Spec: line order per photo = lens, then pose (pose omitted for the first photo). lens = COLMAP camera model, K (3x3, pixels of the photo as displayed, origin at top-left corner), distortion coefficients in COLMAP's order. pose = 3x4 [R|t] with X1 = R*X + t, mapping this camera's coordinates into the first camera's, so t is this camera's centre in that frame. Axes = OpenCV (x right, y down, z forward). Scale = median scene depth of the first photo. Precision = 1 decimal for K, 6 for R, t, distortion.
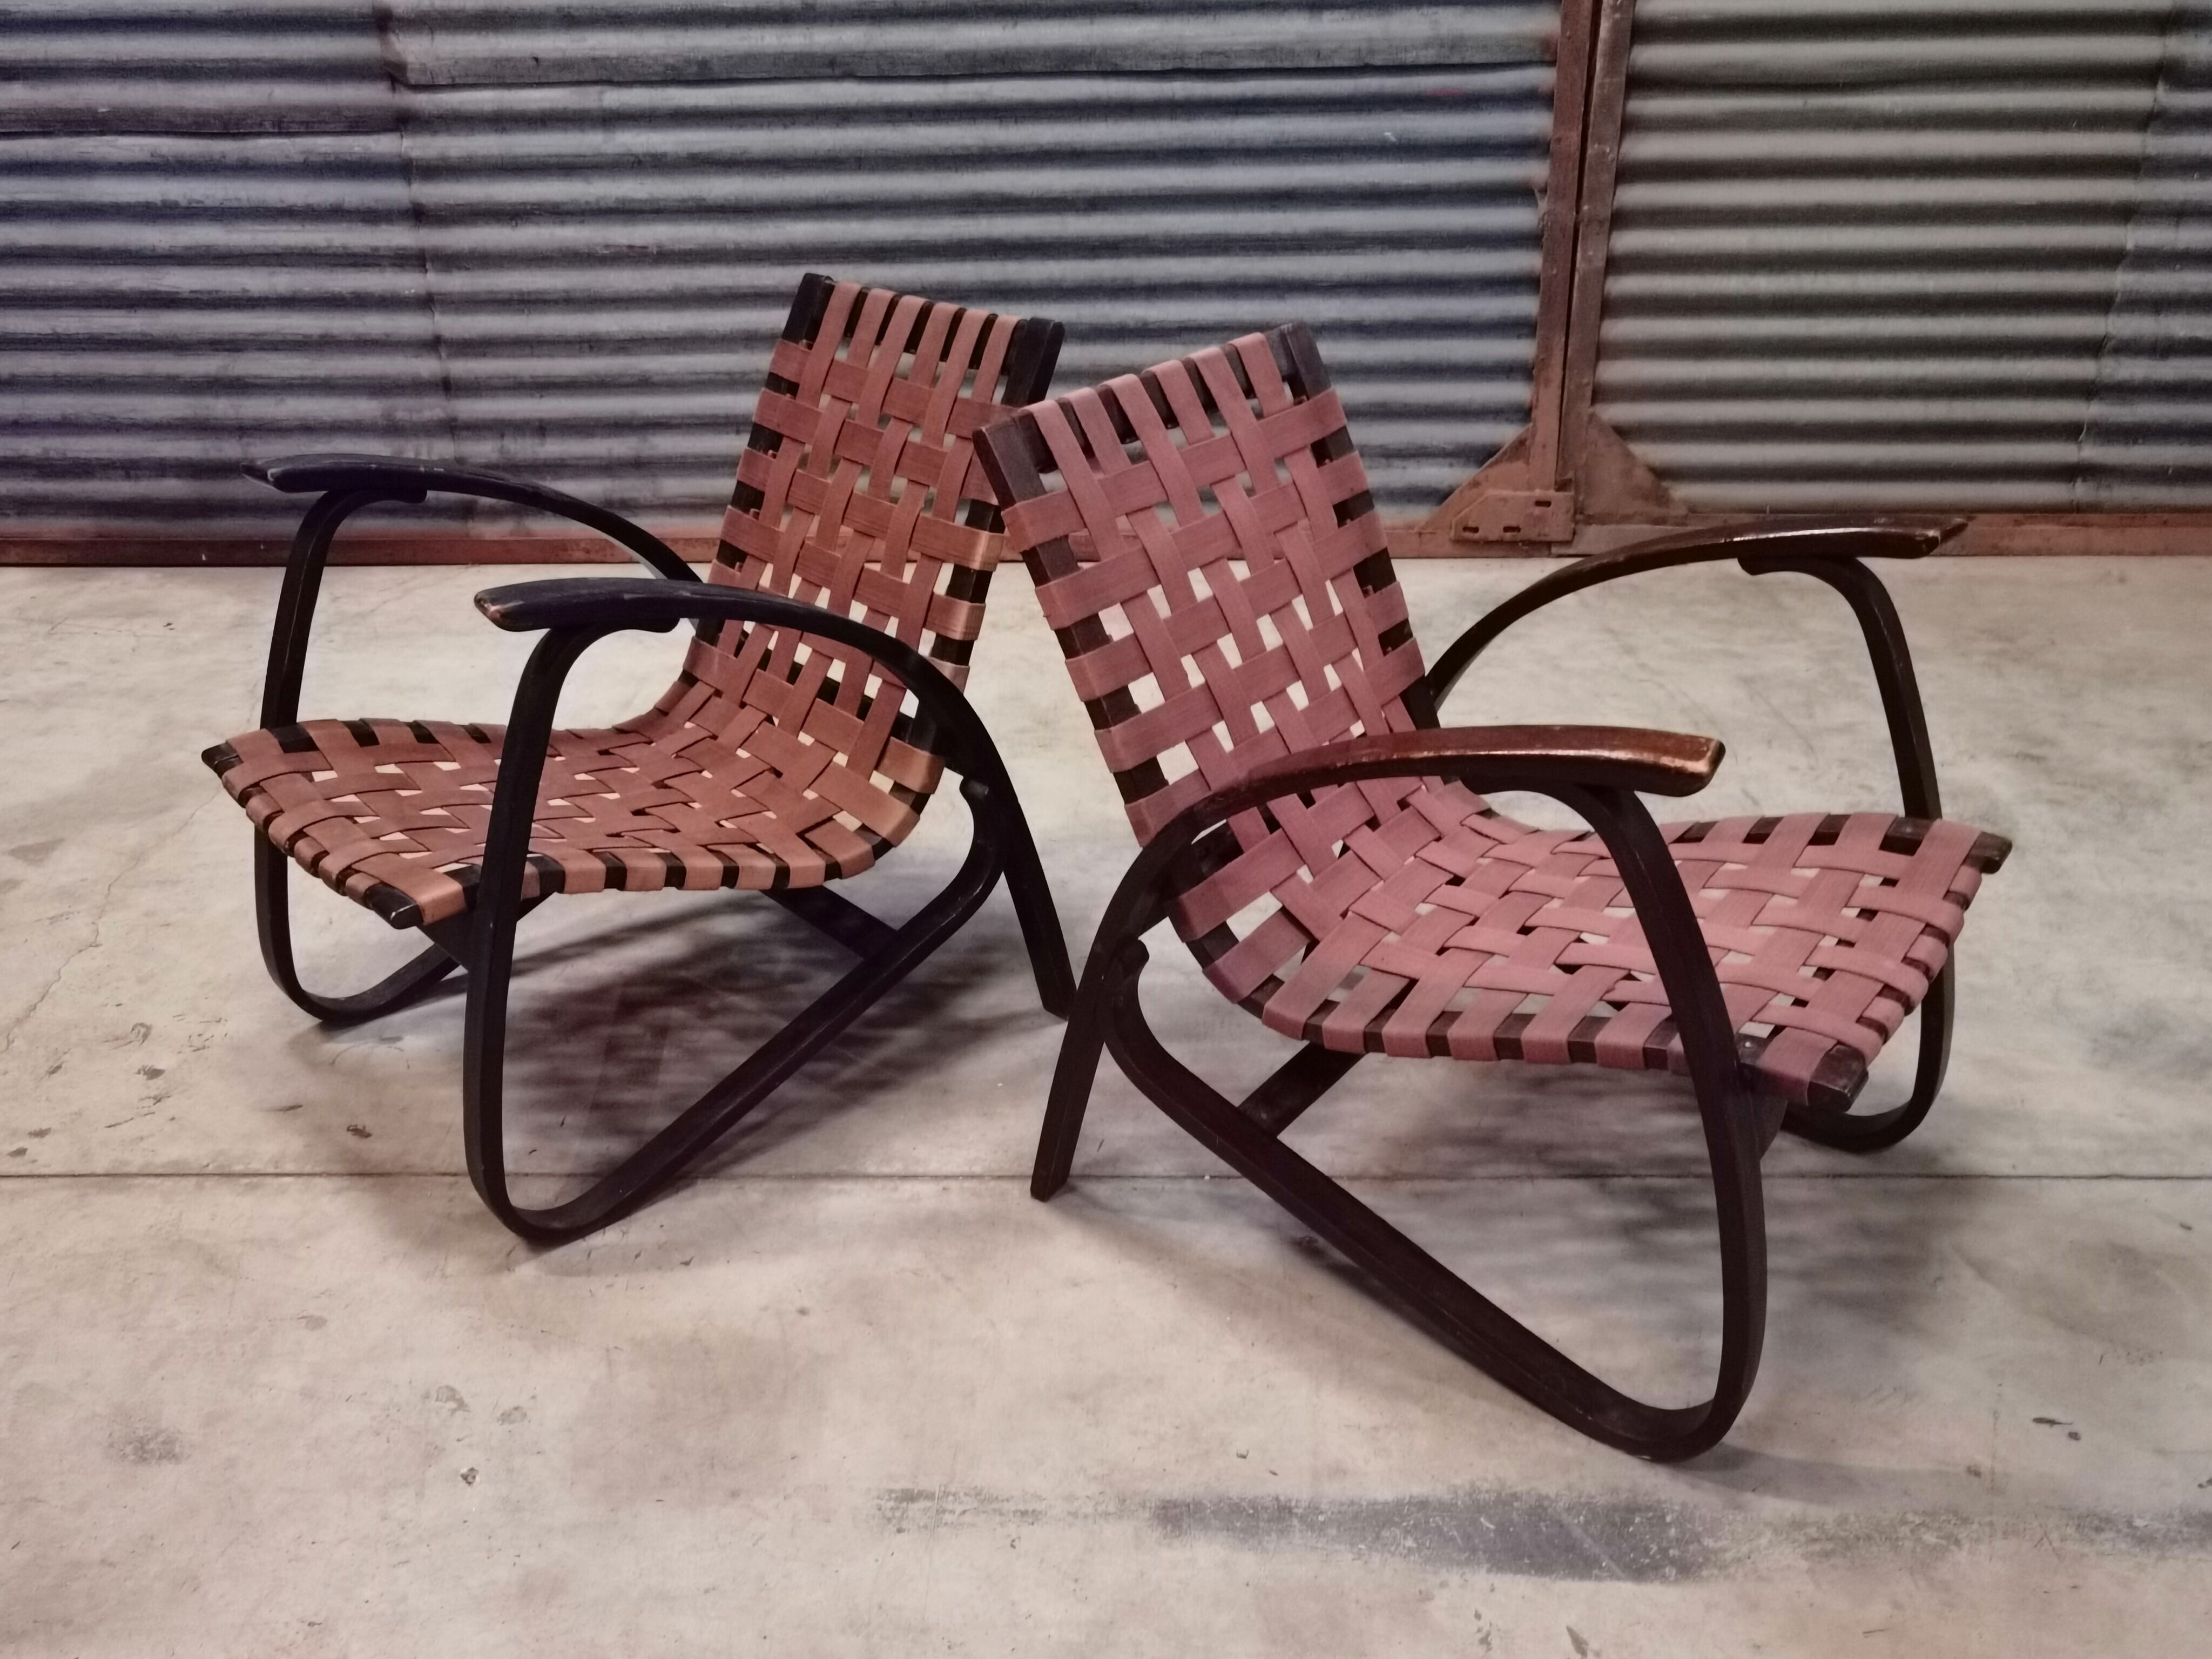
lens RADIAL K [[2031.2, 0, 1100.8], [0, 2031.2, 826.3], [0, 0, 1]] dist [0.017475, 0.011204]
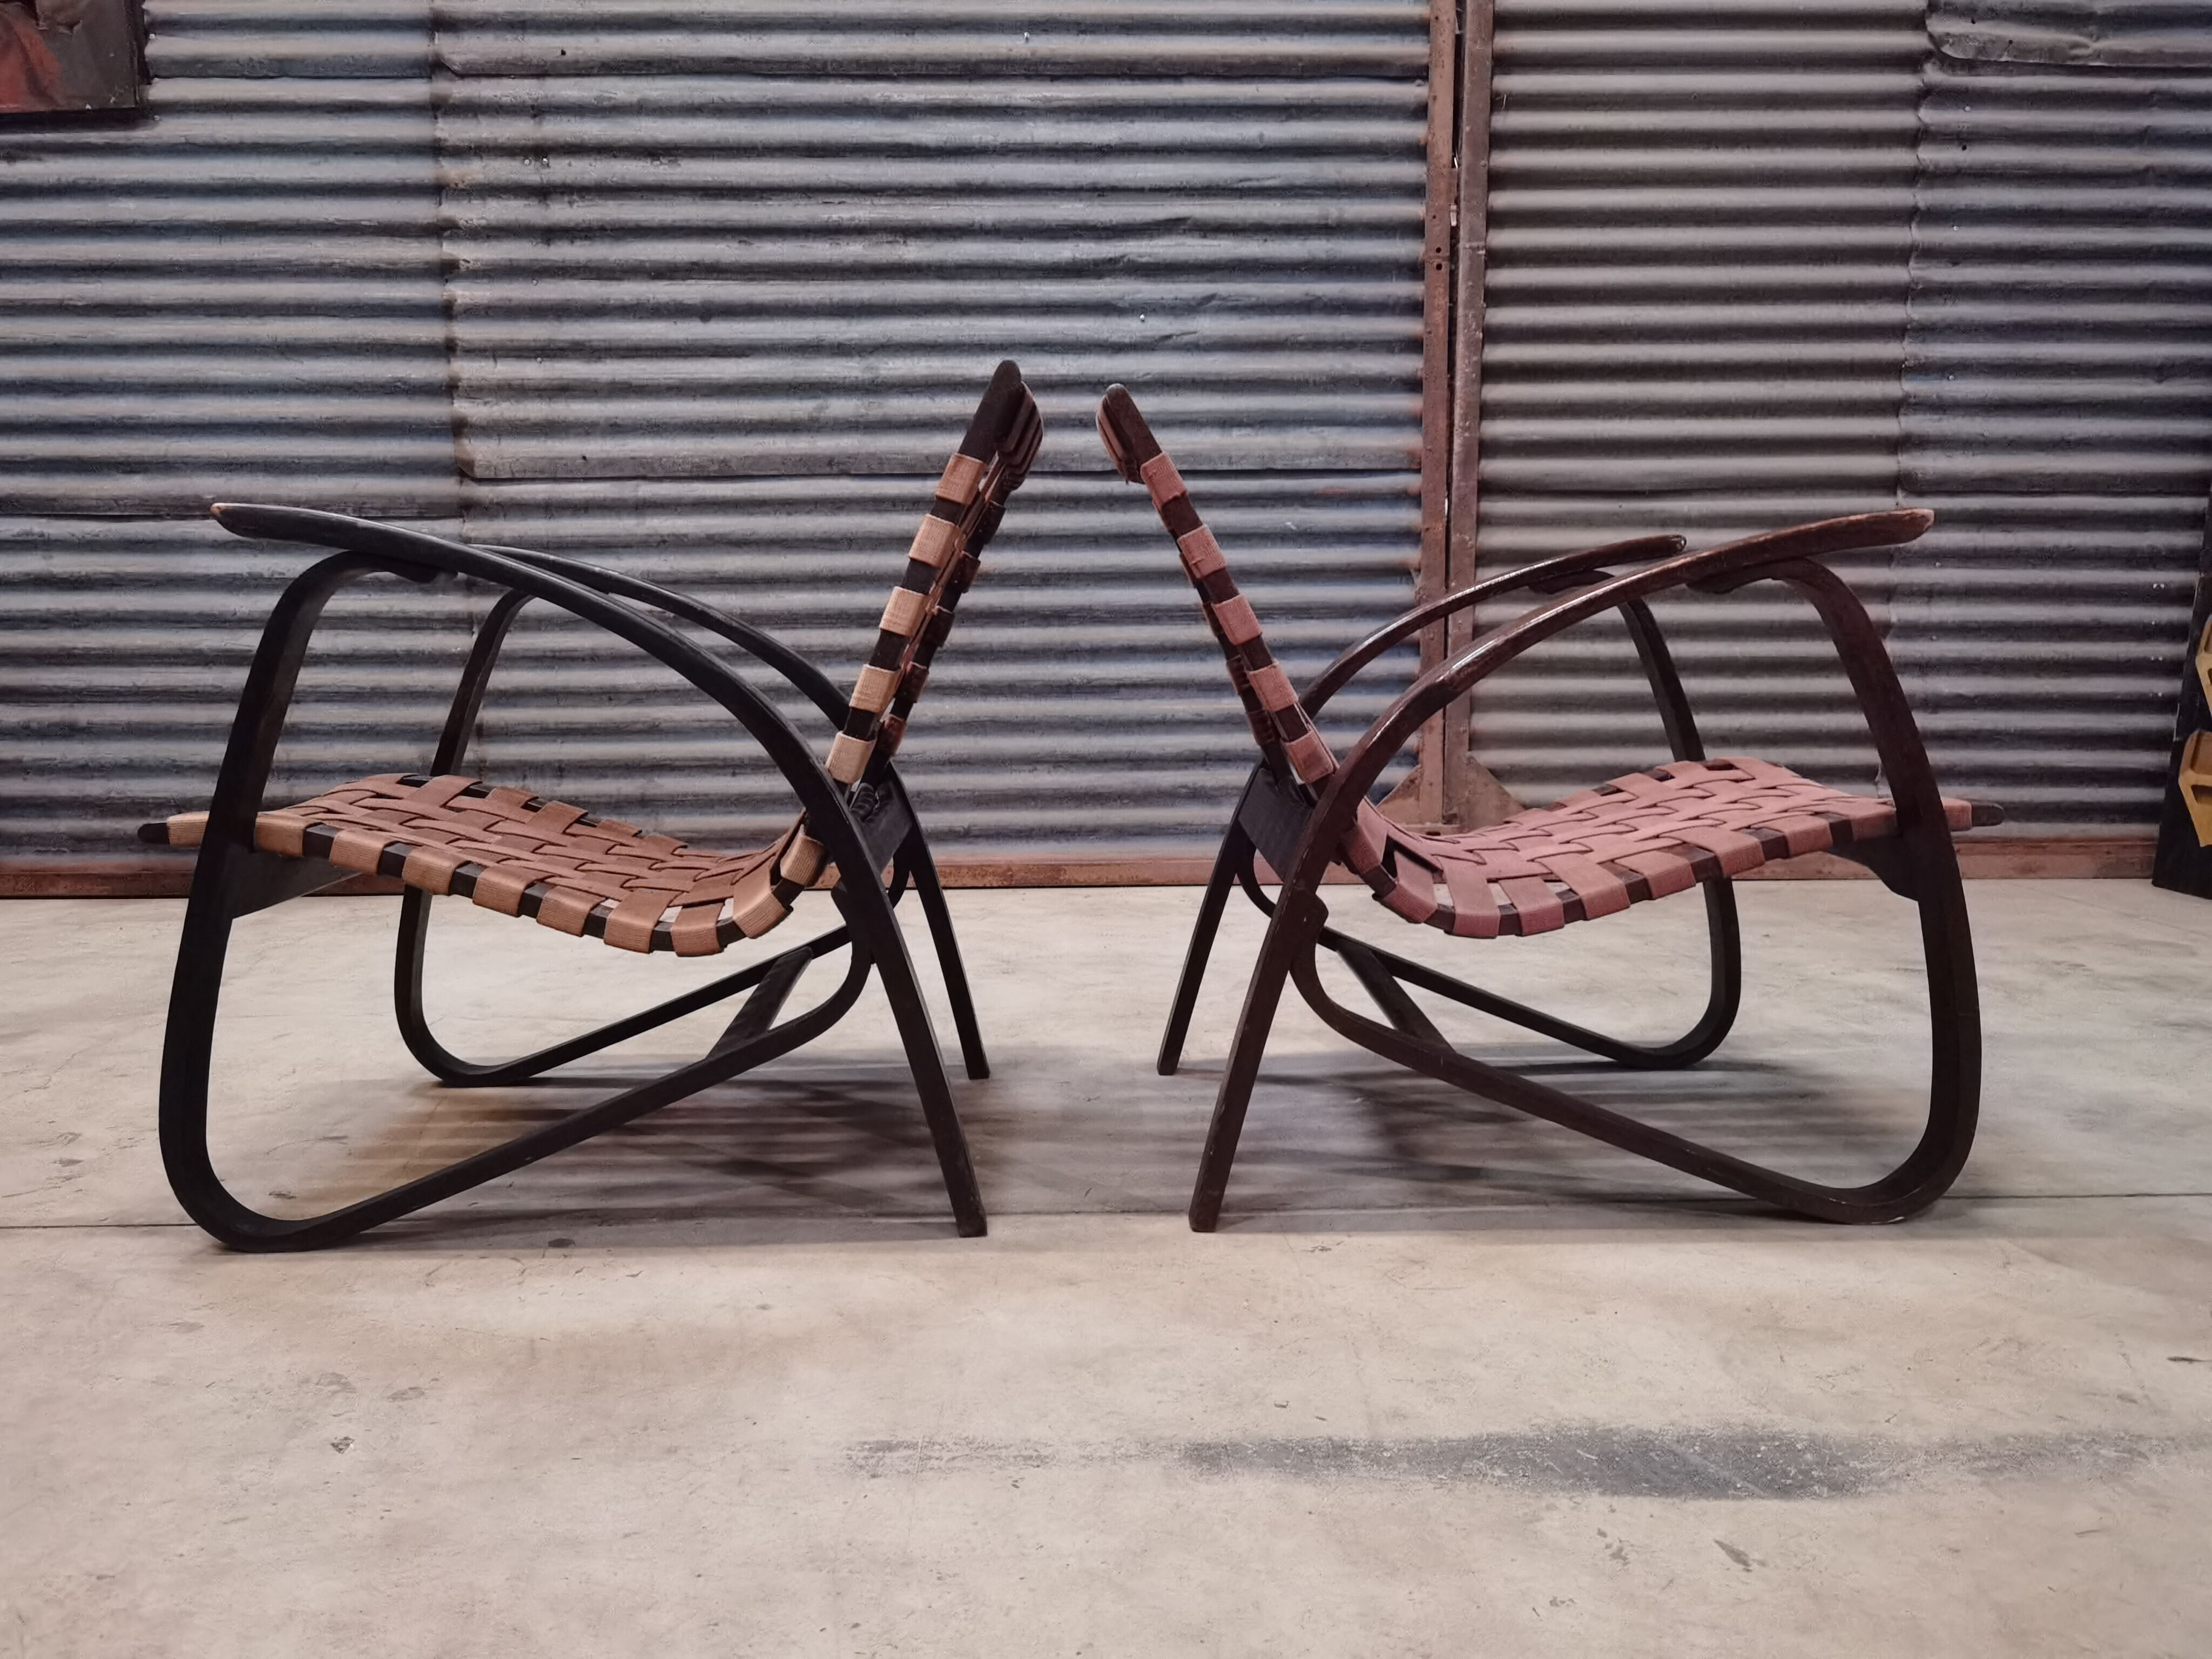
lens RADIAL K [[1630.0, 0, 1103.6], [0, 1630.0, 831.0], [0, 0, 1]] dist [0.038507, -0.040752]
pose [[0.998625, 0.003337, 0.052312, -0.031435], [0.013673, 0.946839, -0.321417, 0.231457], [-0.050604, 0.321691, 0.945492, 0.218235]]
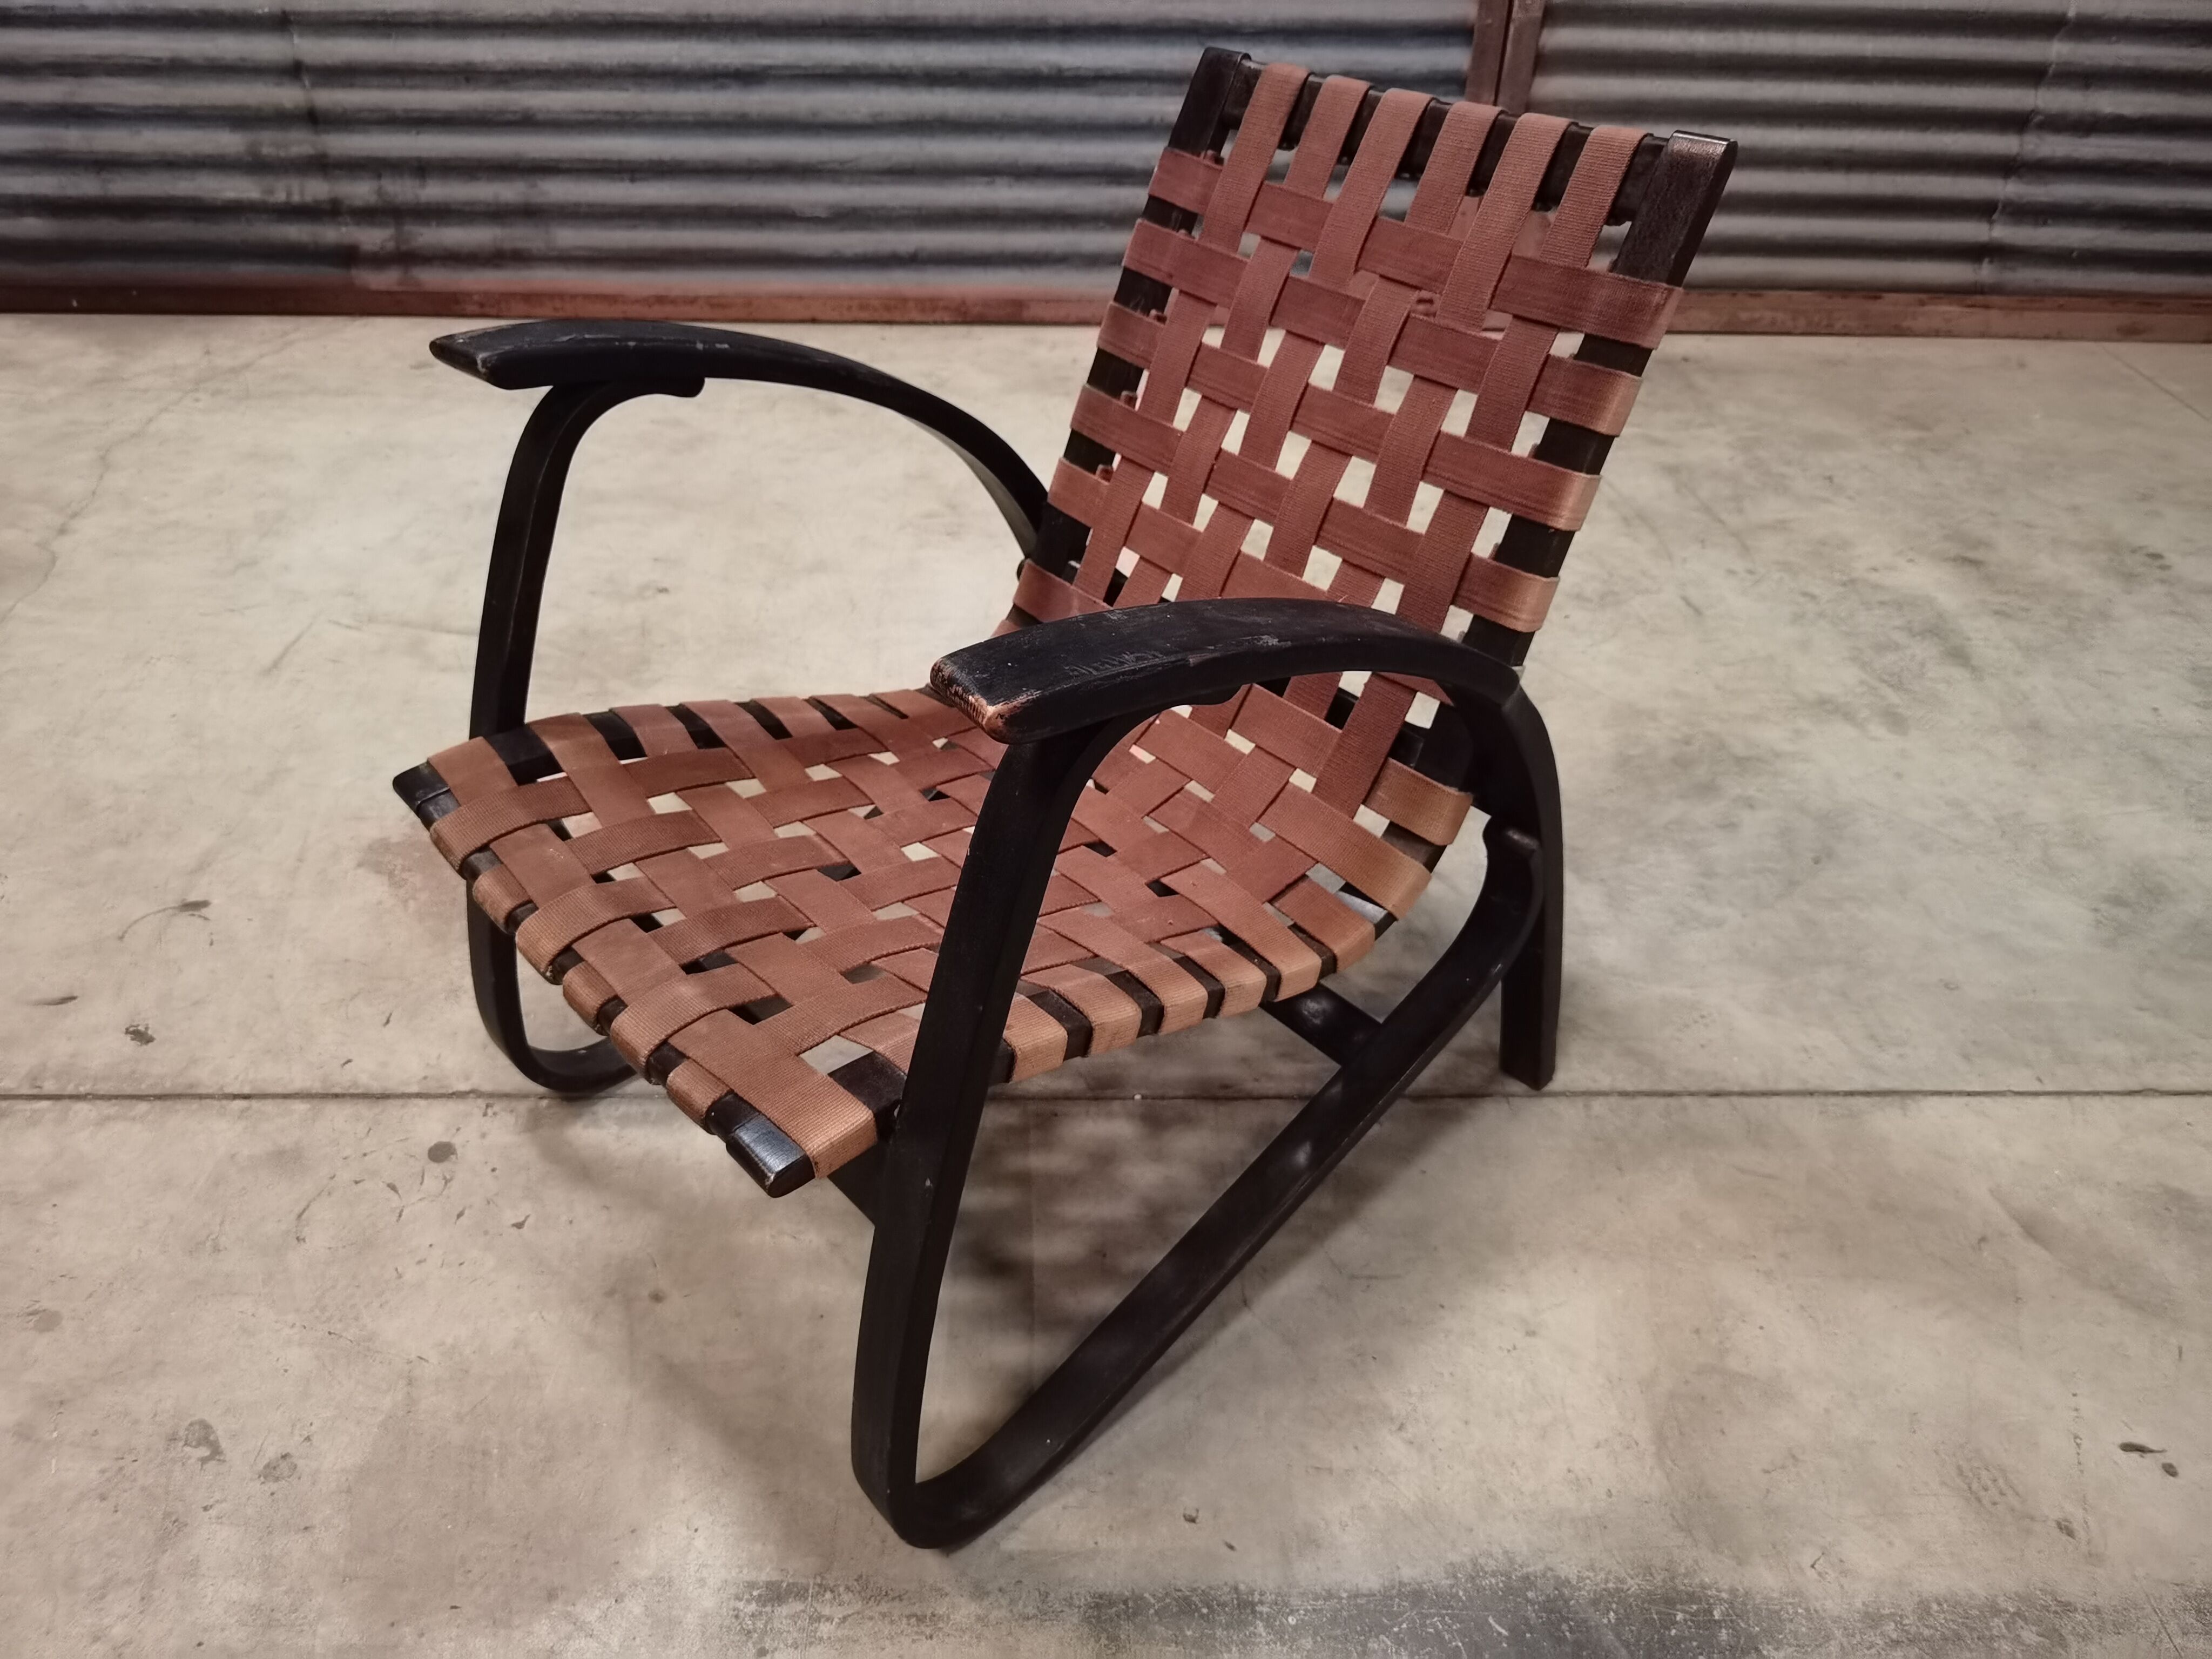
lens RADIAL K [[1617.7, 0, 1095.9], [0, 1617.7, 806.6], [0, 0, 1]] dist [0.035409, -0.046443]
pose [[0.998460, 0.002359, 0.055429, -0.003908], [-0.011888, 0.984985, 0.172229, -0.063533], [-0.054190, -0.172623, 0.983496, 0.317758]]
